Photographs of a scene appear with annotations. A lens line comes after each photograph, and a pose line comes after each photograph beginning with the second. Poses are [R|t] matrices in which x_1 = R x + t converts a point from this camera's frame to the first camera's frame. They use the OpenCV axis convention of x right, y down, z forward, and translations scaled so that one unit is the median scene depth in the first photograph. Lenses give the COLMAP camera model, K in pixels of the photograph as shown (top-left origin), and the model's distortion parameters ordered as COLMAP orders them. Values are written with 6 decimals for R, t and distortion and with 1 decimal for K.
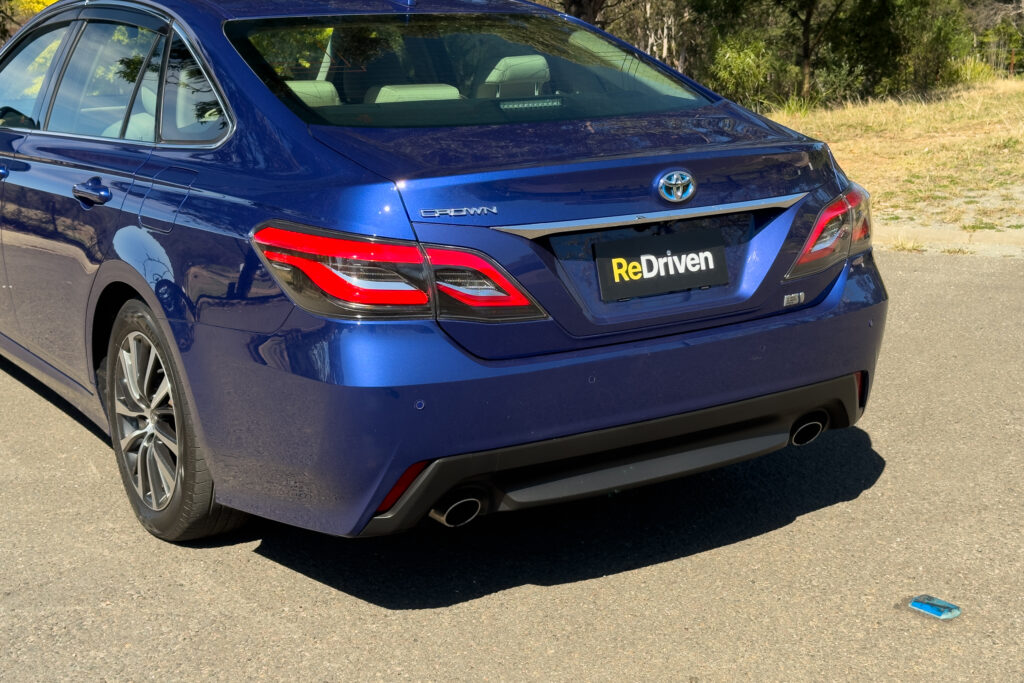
lens RADIAL K [[1435.5, 0, 514.6], [0, 1435.5, 333.2], [0, 0, 1]] dist [0.112965, 0.000000]
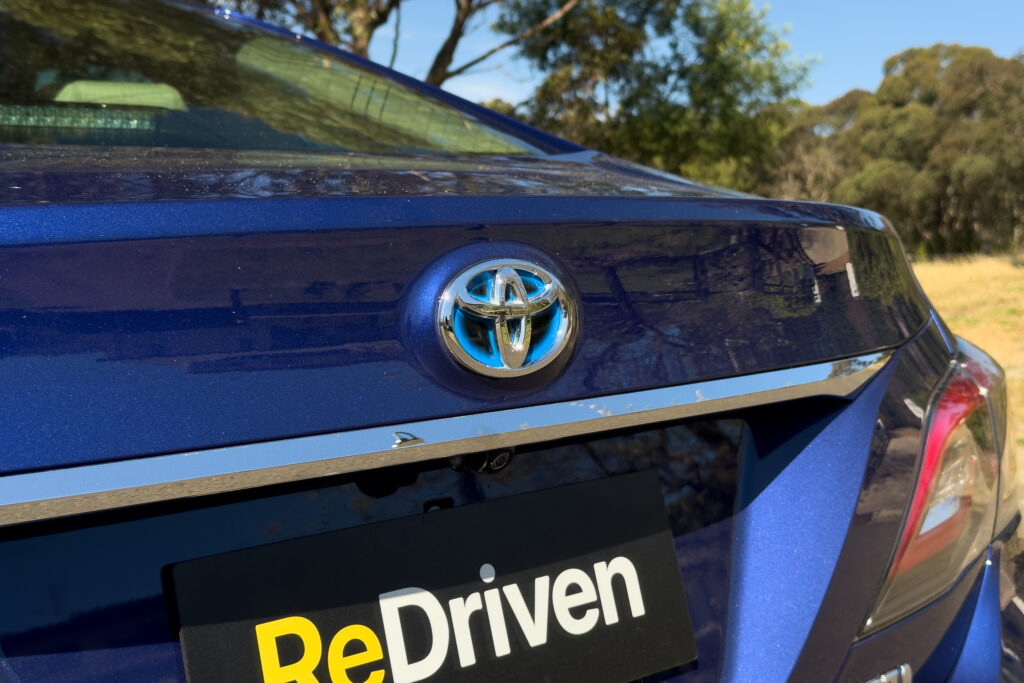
lens RADIAL K [[1435.5, 0, 508.7], [0, 1435.5, 339.8], [0, 0, 1]] dist [0.112965, 0.000000]
pose [[0.989989, -0.027386, 0.138461, 0.075195], [0.047914, 0.987949, -0.147179, -0.059007], [-0.132762, 0.152340, 0.979371, 0.729013]]
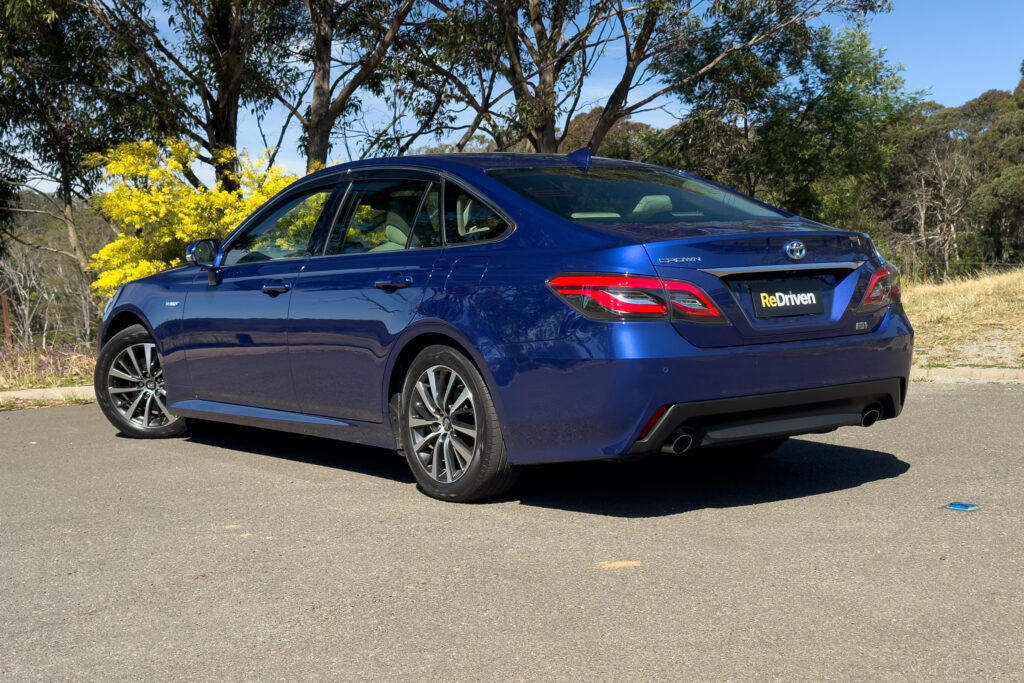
lens RADIAL K [[1544.7, 0, 517.1], [0, 1544.7, 349.4], [0, 0, 1]] dist [0.076472, 0.000000]
pose [[0.996950, -0.022946, 0.074592, -0.337944], [0.034303, 0.987358, -0.154747, 0.271620], [-0.070098, 0.156834, 0.985134, -0.714505]]
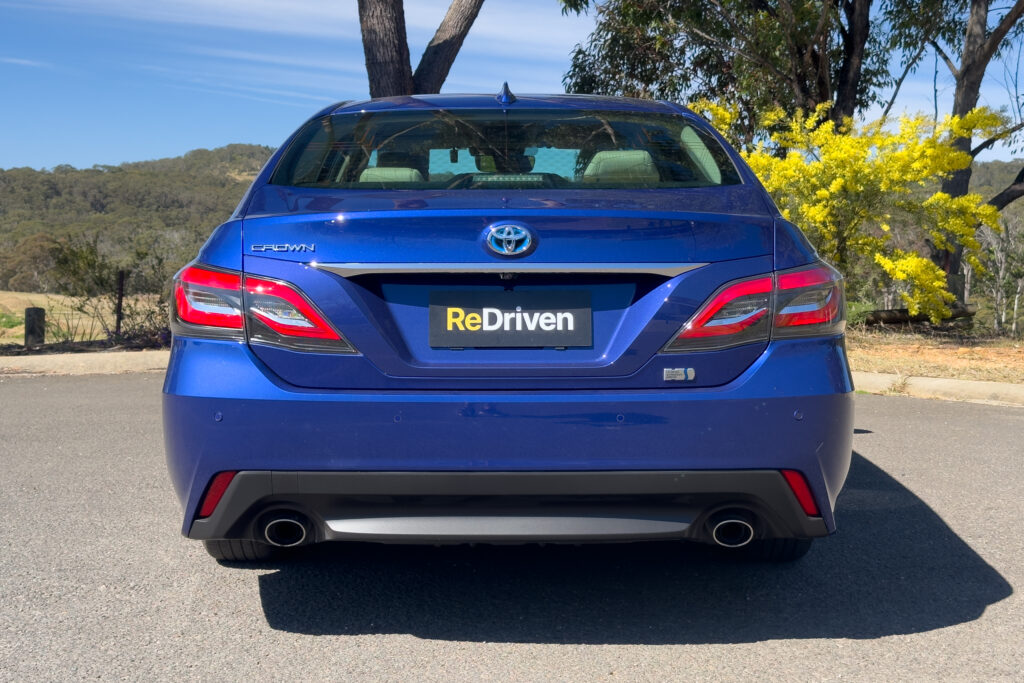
lens RADIAL K [[1435.5, 0, 512.3], [0, 1435.5, 334.4], [0, 0, 1]] dist [0.112965, 0.000000]
pose [[0.837574, 0.054537, -0.543595, 0.644120], [-0.130466, 0.986183, -0.102082, 0.063697], [0.530517, 0.156422, 0.833117, 0.167776]]
